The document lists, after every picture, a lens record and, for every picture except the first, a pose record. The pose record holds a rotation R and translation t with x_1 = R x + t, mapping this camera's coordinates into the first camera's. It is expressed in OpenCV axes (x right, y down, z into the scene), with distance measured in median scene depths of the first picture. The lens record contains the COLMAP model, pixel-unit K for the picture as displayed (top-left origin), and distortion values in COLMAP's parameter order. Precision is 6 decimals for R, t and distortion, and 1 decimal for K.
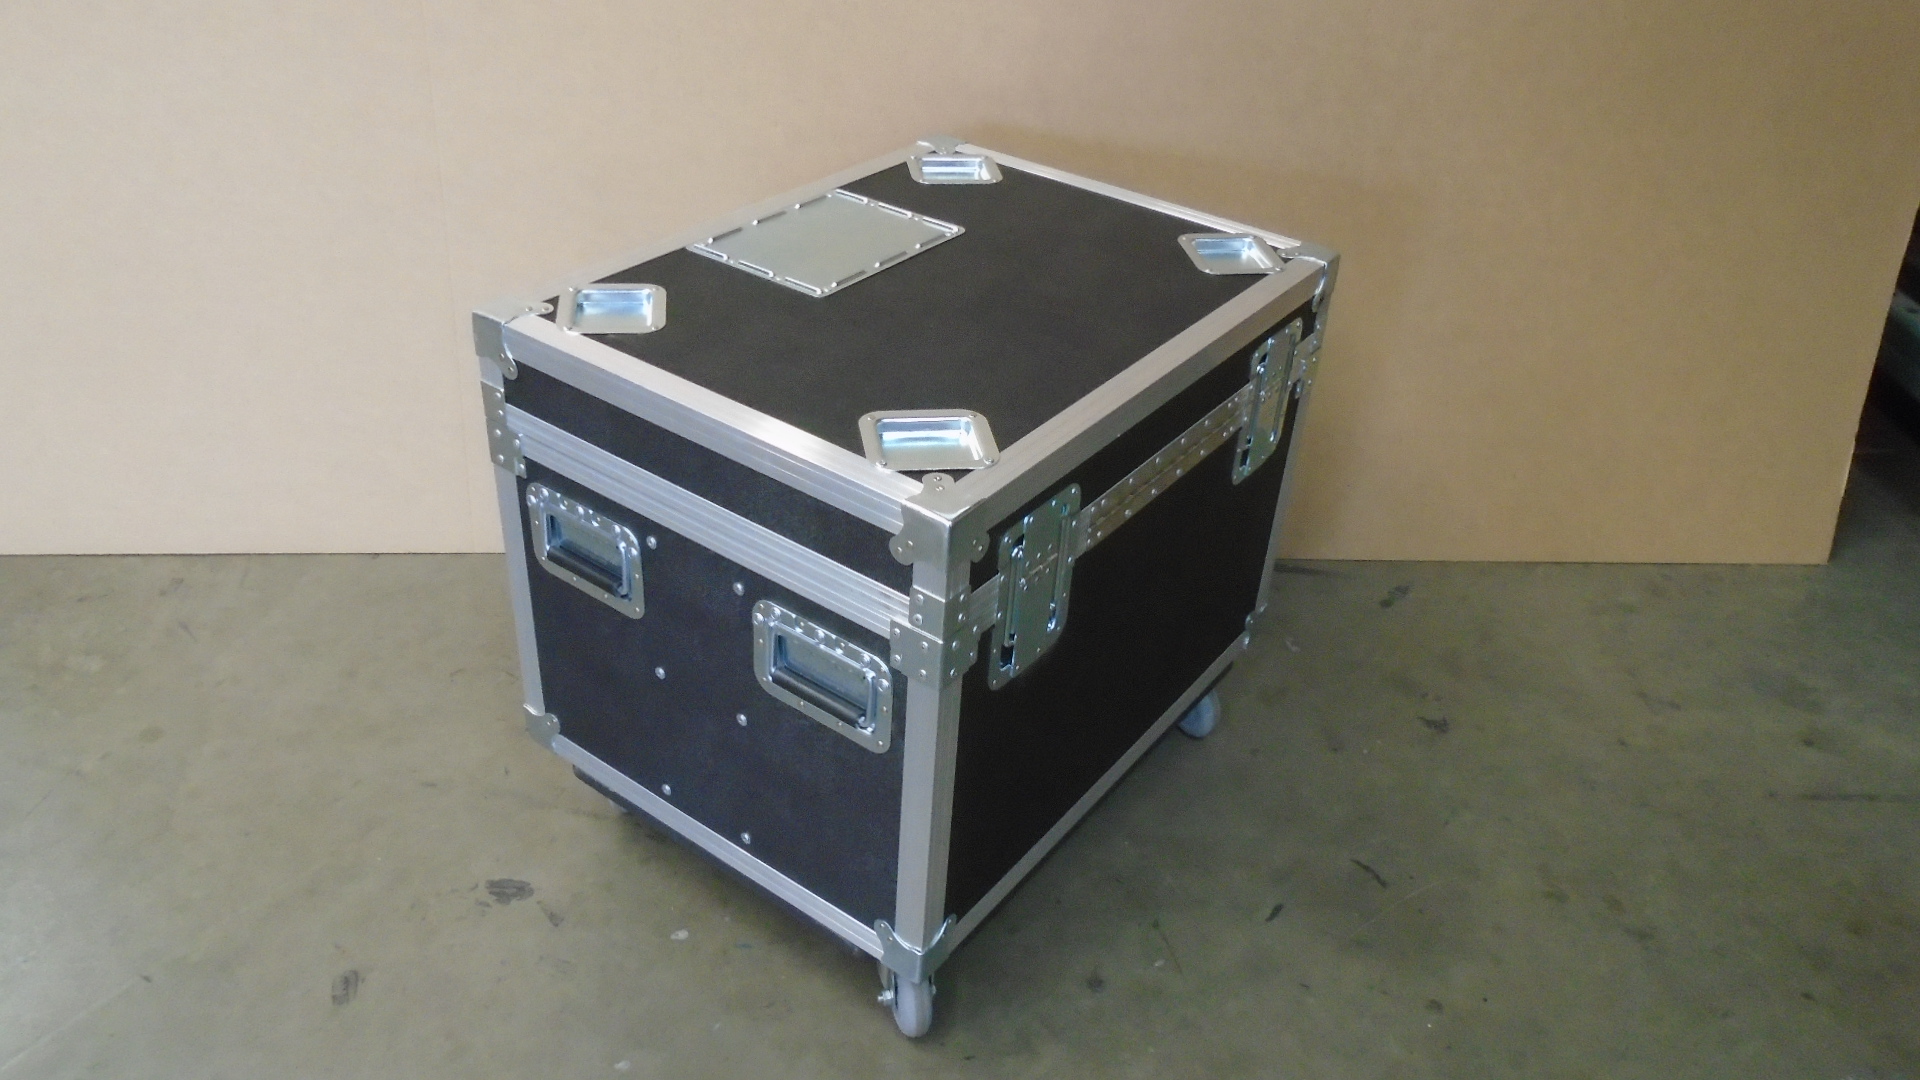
lens RADIAL K [[1469.9, 0, 963.9], [0, 1469.9, 532.0], [0, 0, 1]] dist [-0.020604, 0.009016]
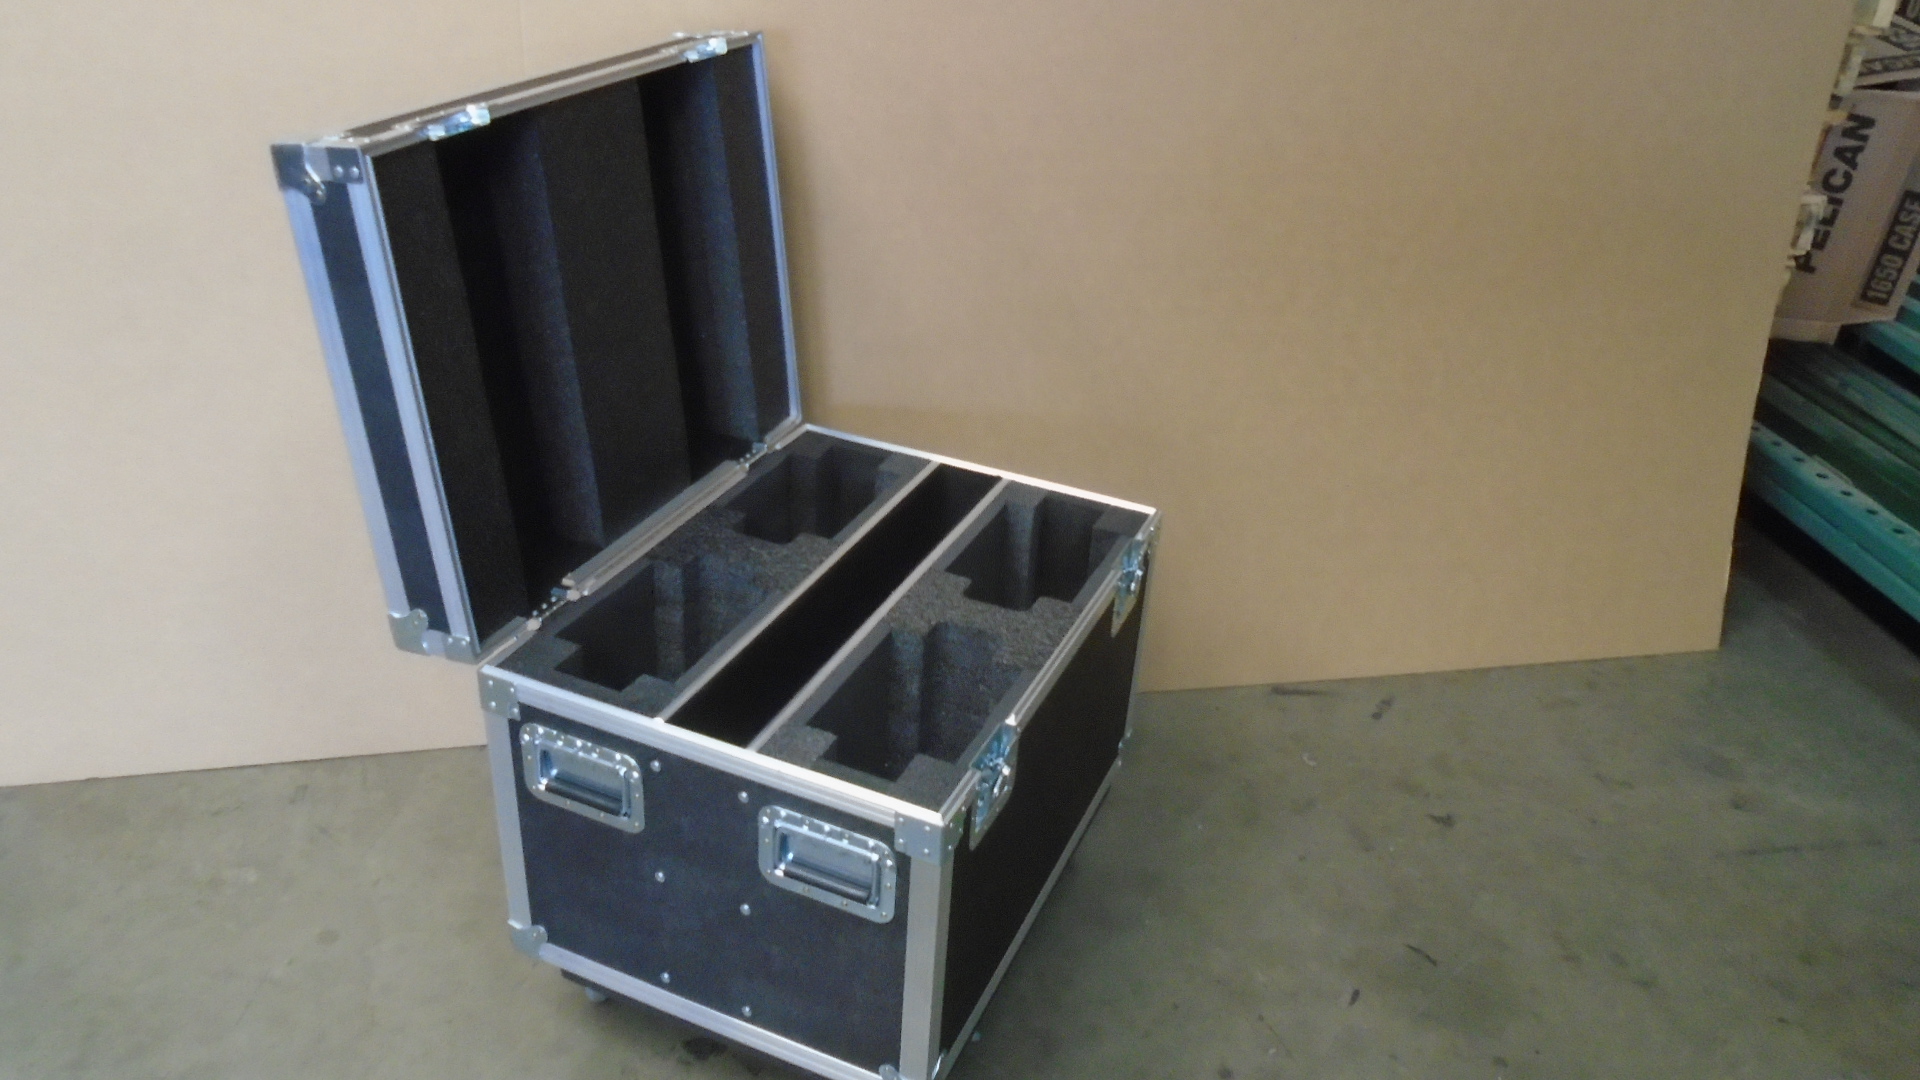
lens RADIAL K [[1469.9, 0, 967.7], [0, 1469.9, 524.8], [0, 0, 1]] dist [-0.020604, 0.009016]
pose [[0.990368, -0.064450, 0.122548, -0.191901], [0.073018, 0.995094, -0.066753, -0.055604], [-0.117644, 0.075058, 0.990215, -0.142730]]
